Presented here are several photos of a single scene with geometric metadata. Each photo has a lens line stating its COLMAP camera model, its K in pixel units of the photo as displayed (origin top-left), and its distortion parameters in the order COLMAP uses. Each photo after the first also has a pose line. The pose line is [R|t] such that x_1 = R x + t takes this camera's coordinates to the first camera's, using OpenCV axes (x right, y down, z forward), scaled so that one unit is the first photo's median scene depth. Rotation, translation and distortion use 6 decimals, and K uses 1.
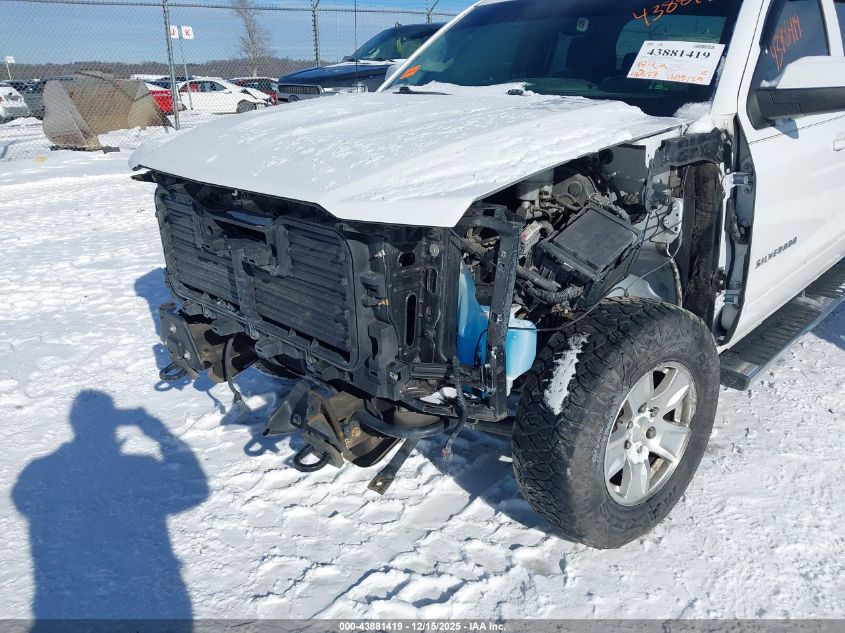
lens RADIAL K [[674.1, 0, 422.5], [0, 674.1, 316.5], [0, 0, 1]] dist [-0.000170, 0.000973]
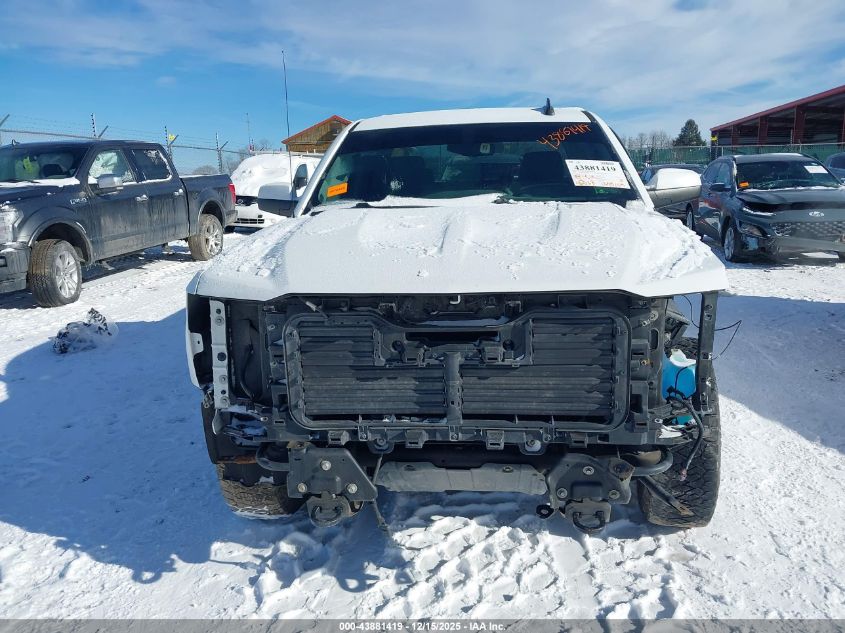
lens RADIAL K [[674.1, 0, 422.5], [0, 674.1, 316.5], [0, 0, 1]] dist [-0.000170, 0.000973]
pose [[0.776156, -0.147352, 0.613081, -0.798723], [0.242754, 0.967195, -0.074863, -0.075803], [-0.581938, 0.206934, 0.786465, 0.174775]]
